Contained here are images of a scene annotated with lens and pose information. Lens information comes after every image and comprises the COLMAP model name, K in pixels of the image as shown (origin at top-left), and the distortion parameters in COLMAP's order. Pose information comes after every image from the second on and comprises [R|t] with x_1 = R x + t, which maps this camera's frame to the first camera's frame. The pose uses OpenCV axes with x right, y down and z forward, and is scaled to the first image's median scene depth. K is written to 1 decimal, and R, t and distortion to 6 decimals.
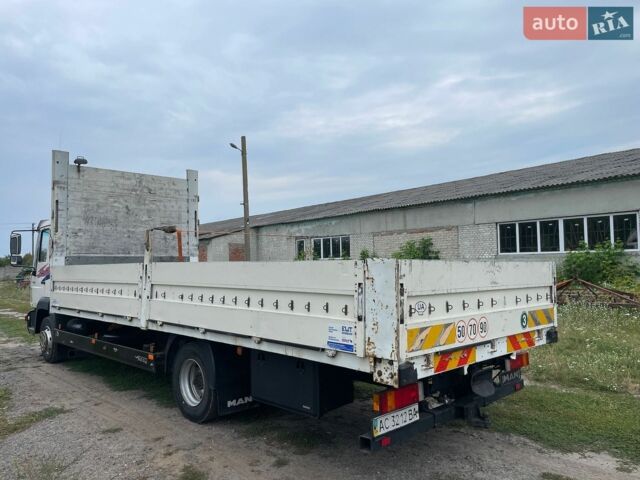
lens RADIAL K [[485.7, 0, 316.7], [0, 485.7, 242.1], [0, 0, 1]] dist [0.073261, -0.098576]
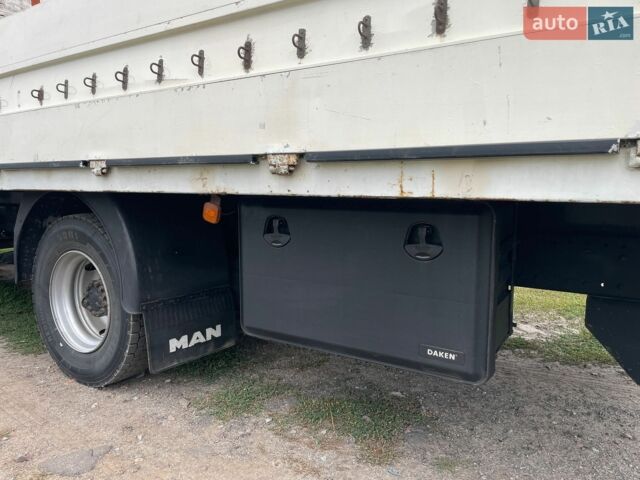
lens RADIAL K [[485.7, 0, 317.0], [0, 485.7, 241.2], [0, 0, 1]] dist [0.073261, -0.098576]
pose [[0.979911, -0.006891, 0.199318, -0.136733], [-0.022990, 0.988838, 0.147212, 0.168162], [-0.198108, -0.148836, 0.968814, 0.554806]]
